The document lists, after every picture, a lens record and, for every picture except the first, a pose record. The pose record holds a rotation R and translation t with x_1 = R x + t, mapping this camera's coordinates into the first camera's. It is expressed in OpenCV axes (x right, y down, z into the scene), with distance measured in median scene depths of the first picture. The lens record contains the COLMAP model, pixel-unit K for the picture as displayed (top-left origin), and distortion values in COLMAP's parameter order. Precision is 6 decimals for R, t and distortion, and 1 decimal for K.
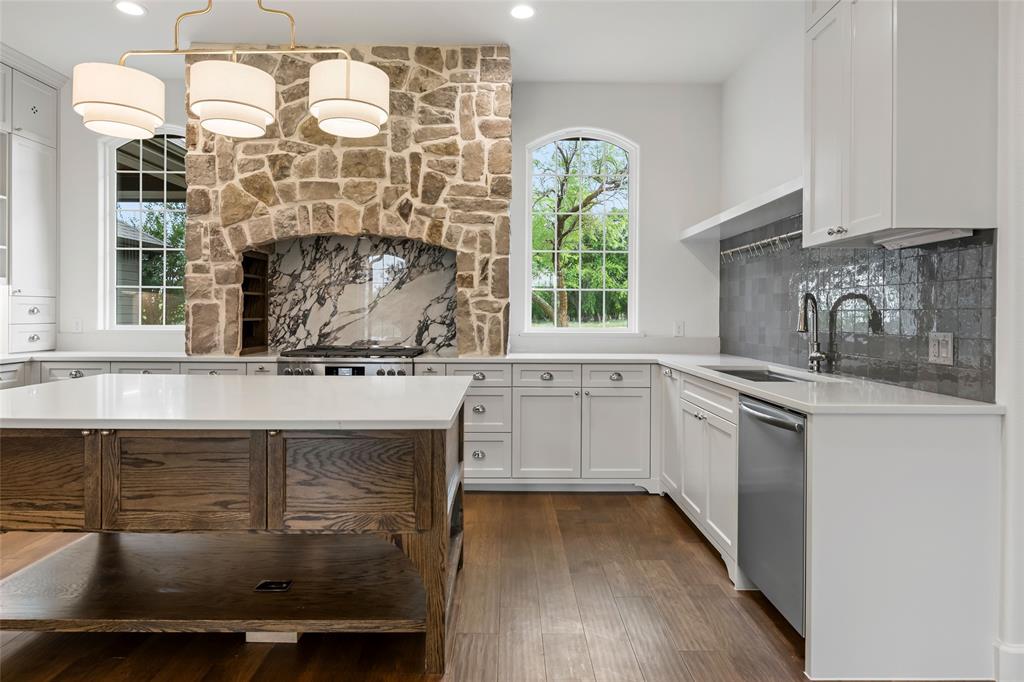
lens RADIAL K [[597.8, 0, 511.2], [0, 597.8, 315.3], [0, 0, 1]] dist [0.000102, 0.000209]
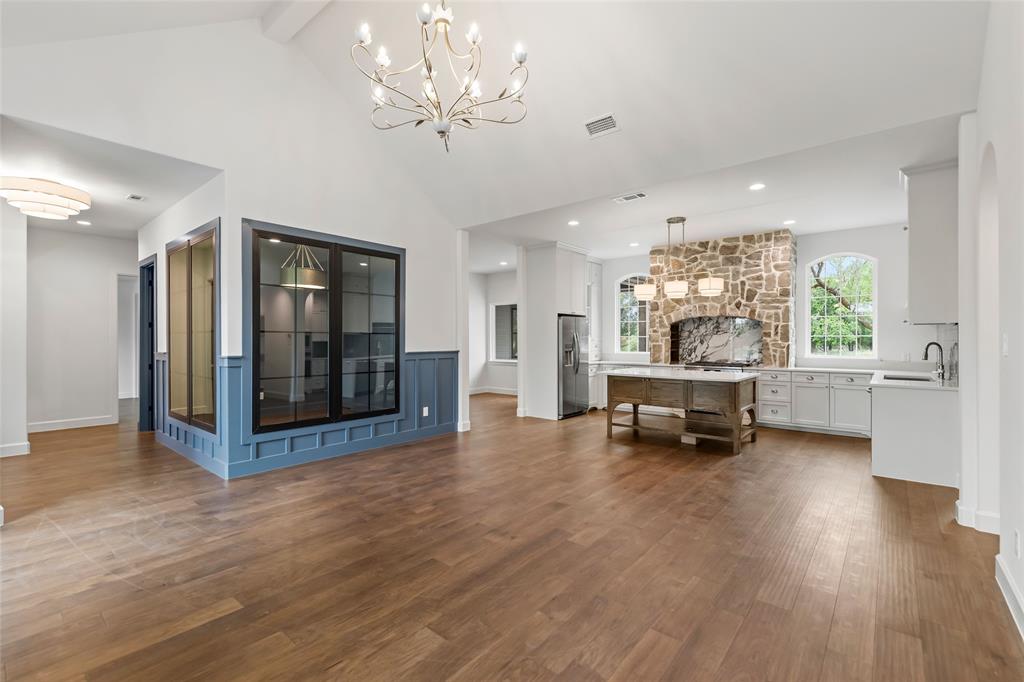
lens RADIAL K [[450.0, 0, 513.3], [0, 450.0, 338.8], [0, 0, 1]] dist [0.000948, 0.000104]
pose [[0.762951, -0.006203, -0.646426, 0.296852], [0.003155, 0.999978, -0.005873, -0.033949], [0.646448, 0.002441, 0.762954, -0.945787]]
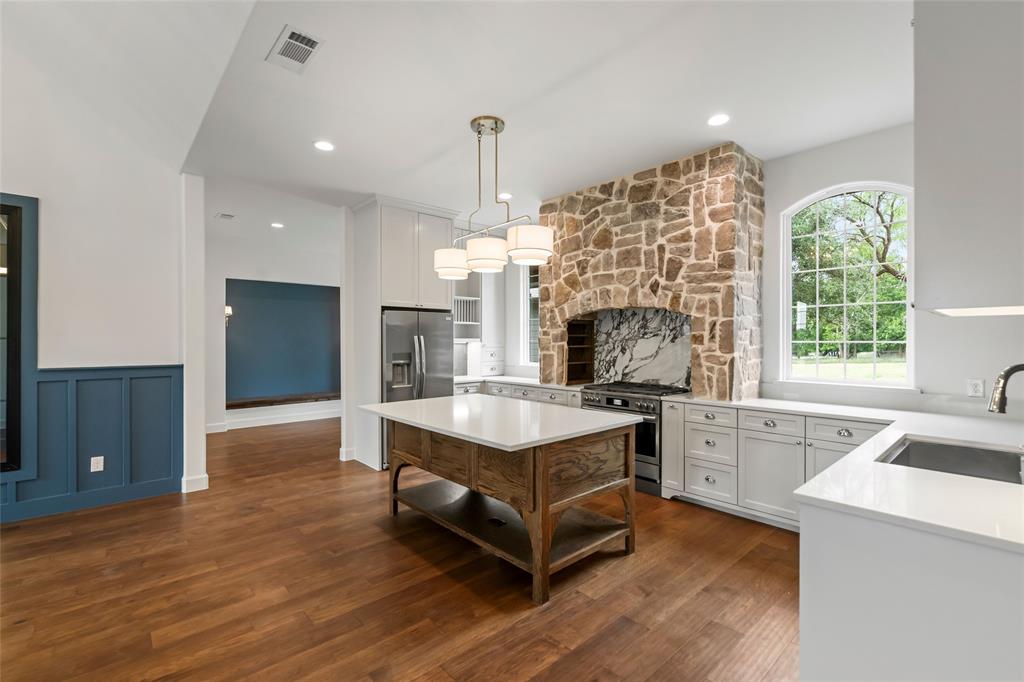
lens RADIAL K [[452.5, 0, 512.0], [0, 452.5, 341.0], [0, 0, 1]] dist [0.000622, 0.000452]
pose [[0.667596, -0.004057, -0.744512, 0.373115], [0.001288, 0.999990, -0.004295, -0.050170], [0.744522, 0.001908, 0.667595, 0.069469]]
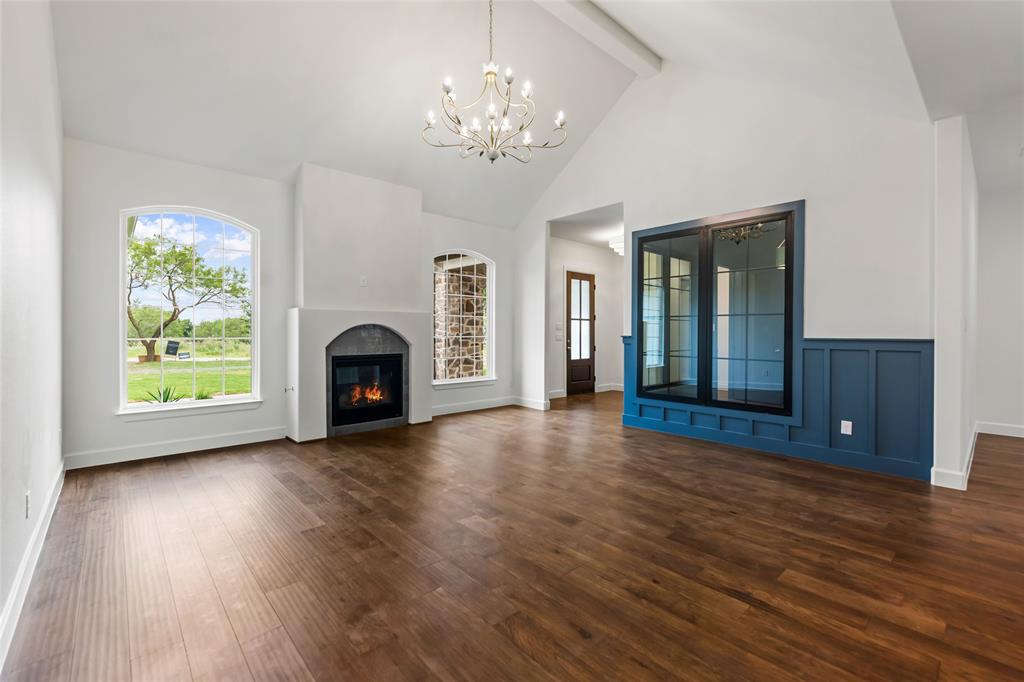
lens RADIAL K [[441.8, 0, 510.6], [0, 441.8, 336.7], [0, 0, 1]] dist [-0.000629, -0.000088]
pose [[-0.744007, 0.000525, -0.668172, 0.329821], [-0.007141, 0.999936, 0.008737, -0.007507], [0.668134, 0.011272, -0.743955, 0.299352]]
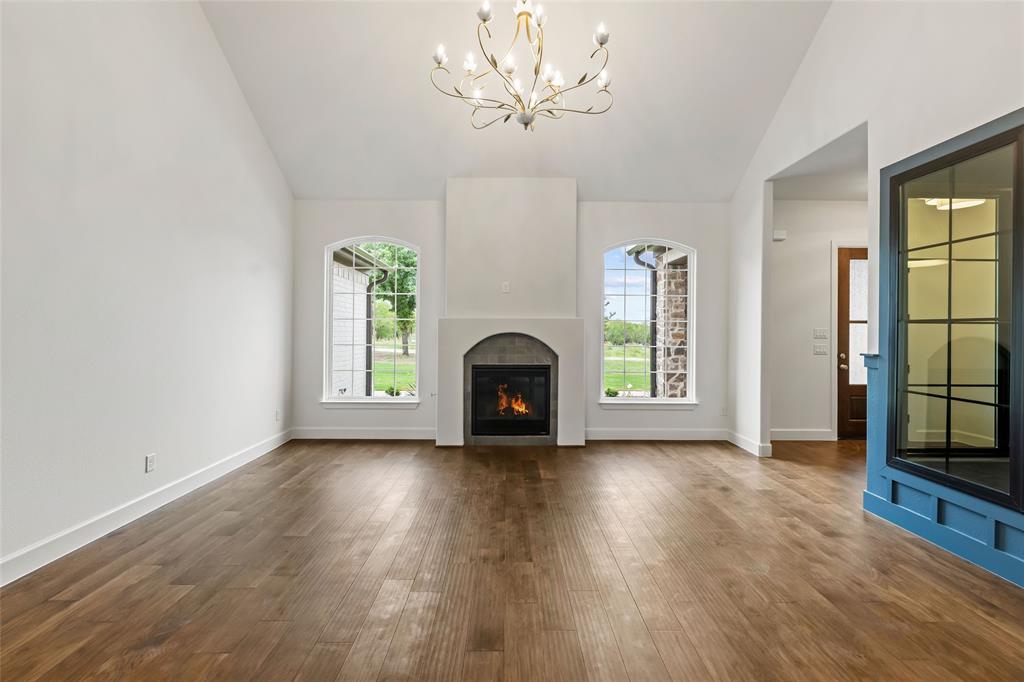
lens RADIAL K [[455.1, 0, 511.5], [0, 455.1, 332.4], [0, 0, 1]] dist [0.000186, 0.000086]
pose [[-0.999901, -0.011376, -0.008303, -0.257135], [-0.011405, 0.999929, 0.003396, -0.035991], [0.008264, 0.003490, -0.999960, 0.318598]]
